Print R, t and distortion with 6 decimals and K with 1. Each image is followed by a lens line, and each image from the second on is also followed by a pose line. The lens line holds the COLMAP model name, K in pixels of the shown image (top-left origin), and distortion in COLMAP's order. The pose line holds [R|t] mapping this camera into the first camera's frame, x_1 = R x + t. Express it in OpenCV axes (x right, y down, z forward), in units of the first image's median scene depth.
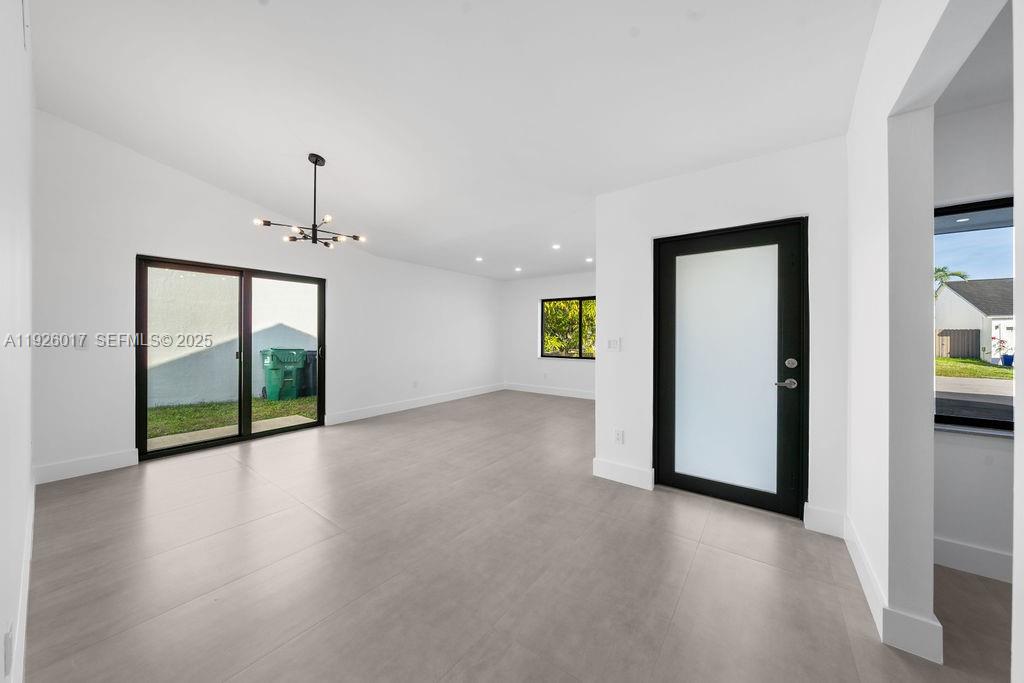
lens RADIAL K [[348.8, 0, 511.7], [0, 348.8, 334.5], [0, 0, 1]] dist [-0.009564, 0.000055]
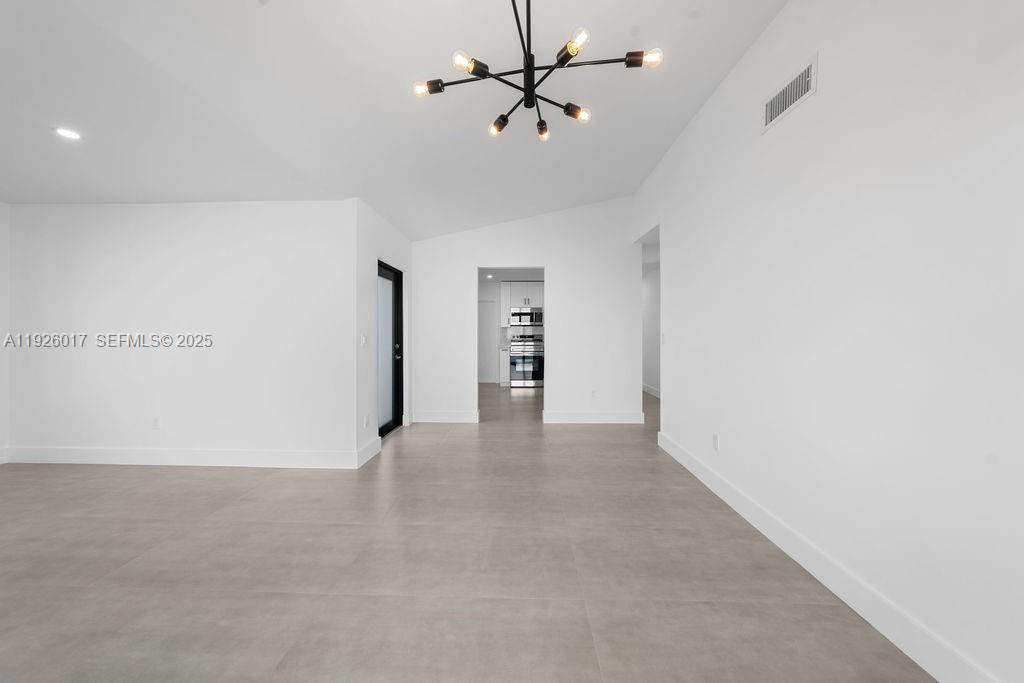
lens RADIAL K [[348.8, 0, 511.7], [0, 348.8, 334.5], [0, 0, 1]] dist [-0.009564, 0.000055]
pose [[-0.571494, -0.007903, 0.820568, -0.791380], [-0.002081, 0.999964, 0.008181, -0.001213], [-0.820604, 0.002968, -0.571490, 1.114728]]
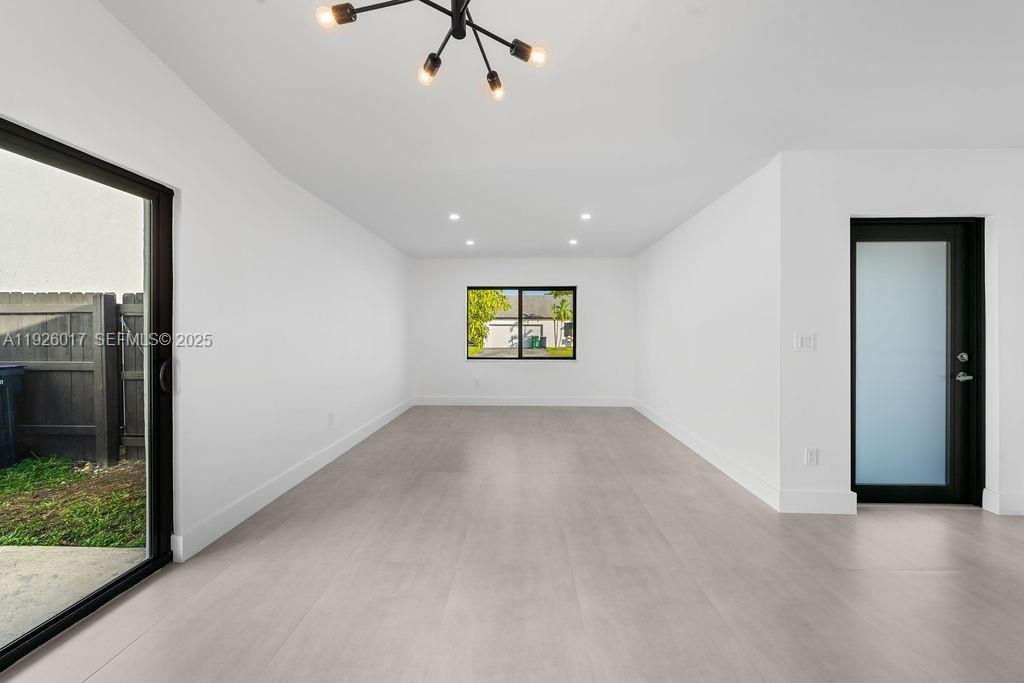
lens RADIAL K [[348.8, 0, 511.7], [0, 348.8, 334.5], [0, 0, 1]] dist [-0.009564, 0.000055]
pose [[0.821880, -0.004735, 0.569641, -0.630655], [0.000895, 0.999975, 0.007022, 0.004188], [-0.569660, -0.005262, 0.821864, 0.654096]]
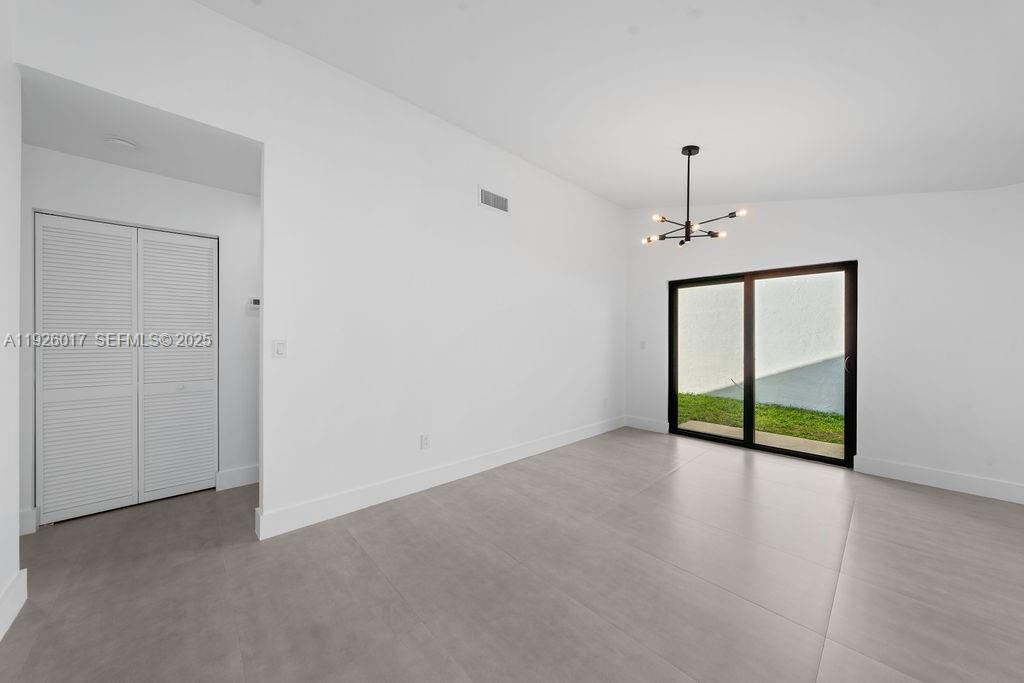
lens RADIAL K [[350.6, 0, 507.0], [0, 350.6, 339.6], [0, 0, 1]] dist [-0.007237, 0.000022]
pose [[-0.187809, -0.001177, -0.982205, 0.399229], [-0.002060, 0.999998, -0.000804, 0.002559], [0.982203, 0.001872, -0.187811, 0.628928]]
